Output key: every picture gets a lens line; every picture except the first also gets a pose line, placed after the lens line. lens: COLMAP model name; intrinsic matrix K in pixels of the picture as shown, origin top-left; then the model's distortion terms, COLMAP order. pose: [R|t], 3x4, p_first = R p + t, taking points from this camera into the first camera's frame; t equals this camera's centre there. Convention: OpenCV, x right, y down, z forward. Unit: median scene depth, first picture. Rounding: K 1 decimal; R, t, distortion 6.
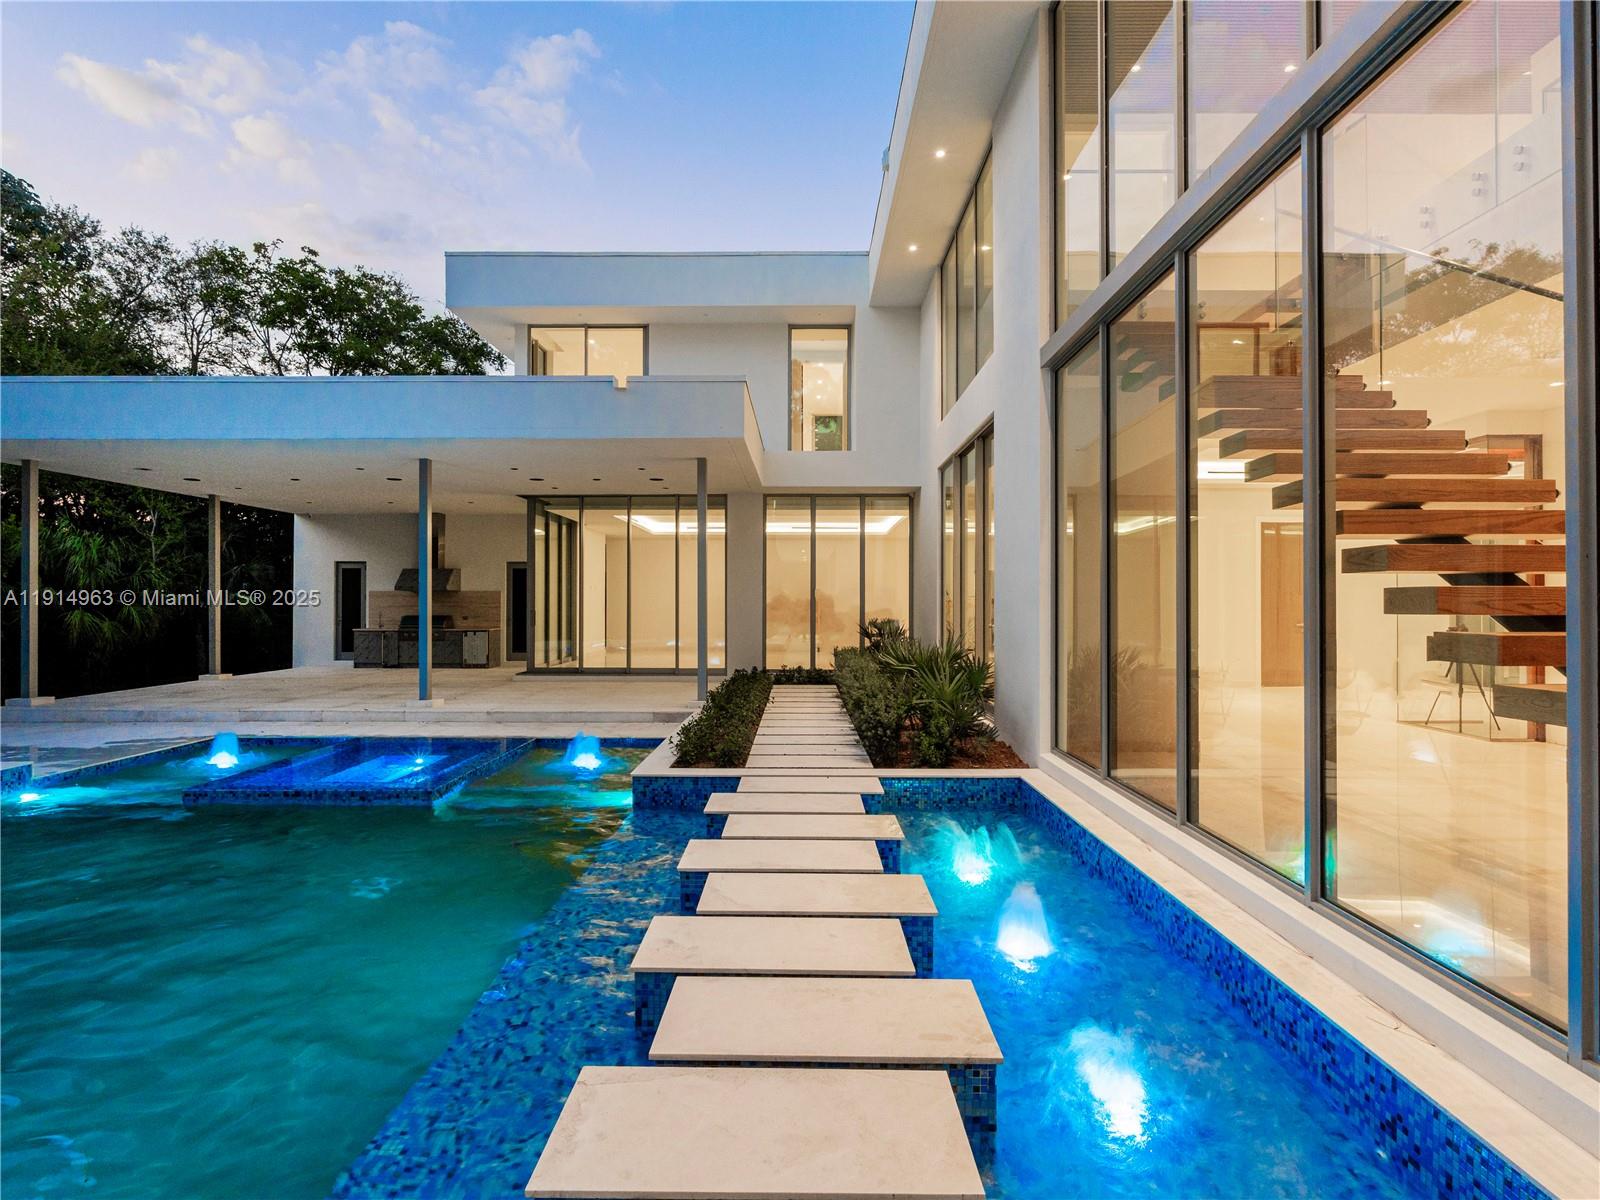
lens RADIAL K [[839.3, 0, 811.7], [0, 839.3, 604.9], [0, 0, 1]] dist [-0.006342, 0.002716]
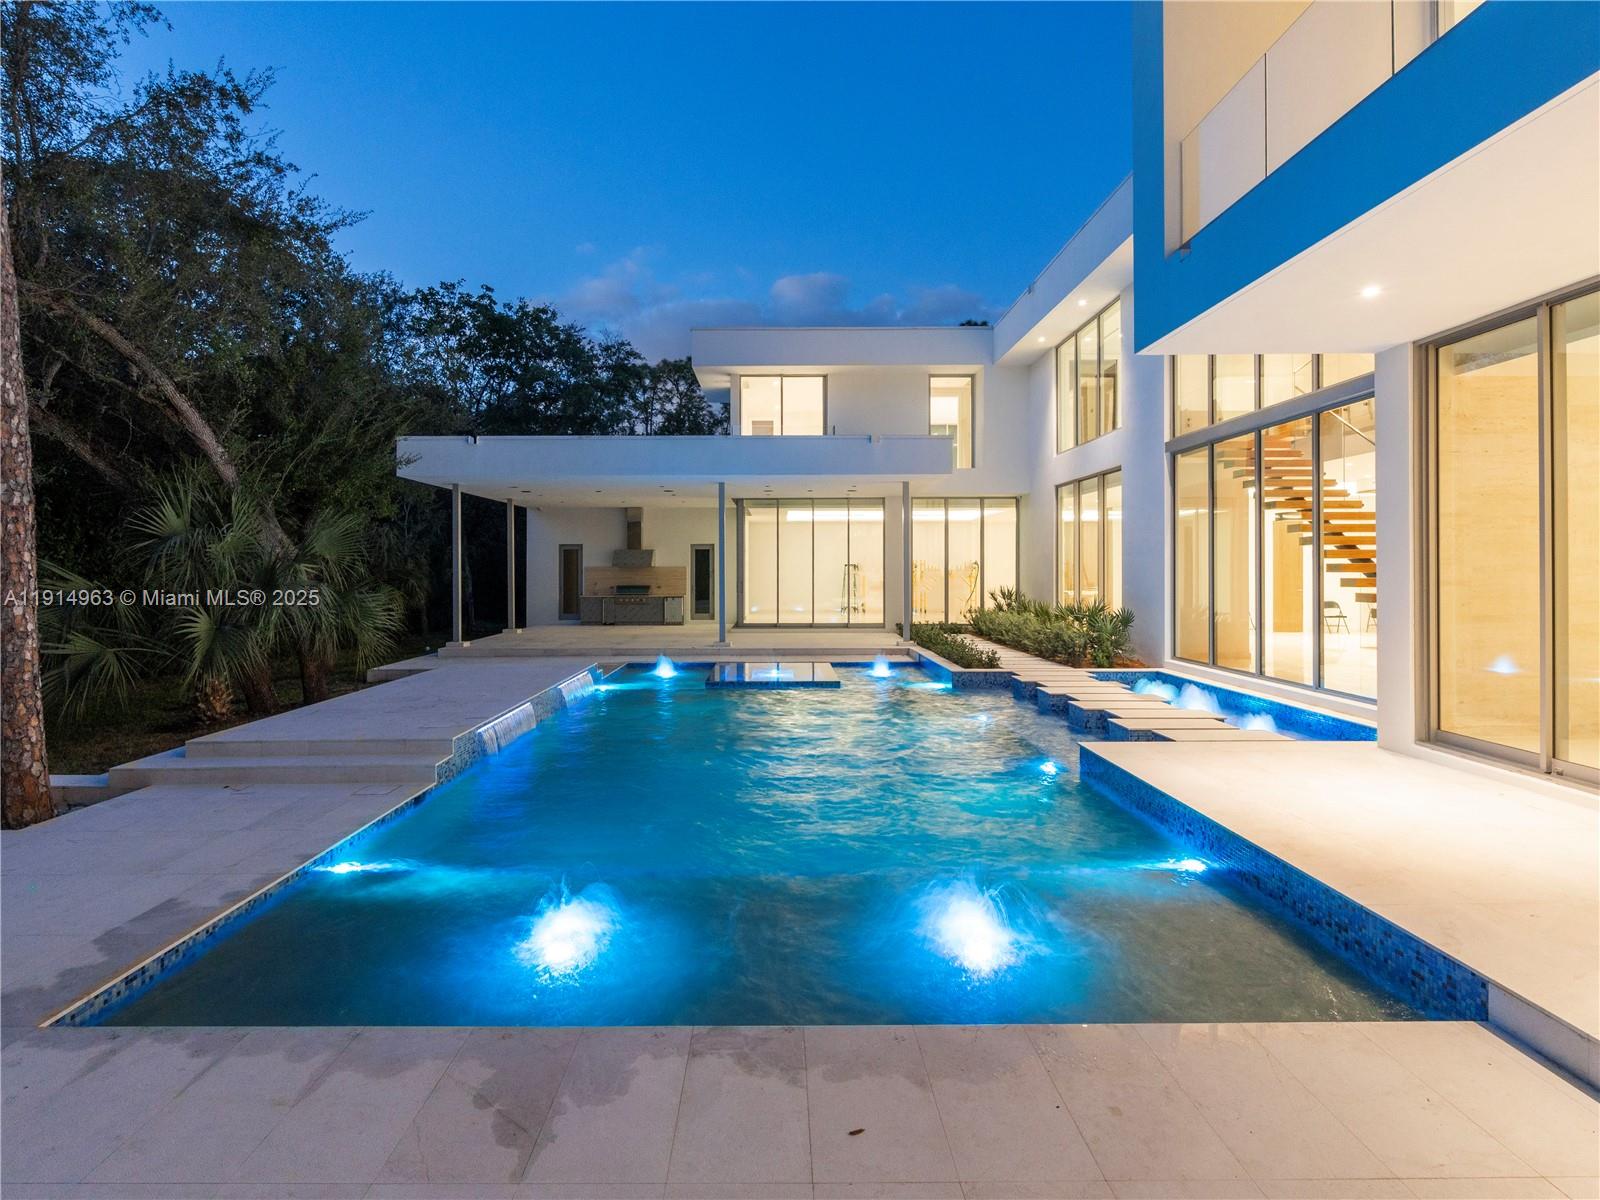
lens RADIAL K [[839.3, 0, 791.6], [0, 839.3, 584.4], [0, 0, 1]] dist [-0.006342, 0.002716]
pose [[0.999953, 0.000637, -0.009685, -0.239034], [-0.000517, 0.999924, 0.012350, -0.006660], [0.009692, -0.012344, 0.999877, -0.385606]]
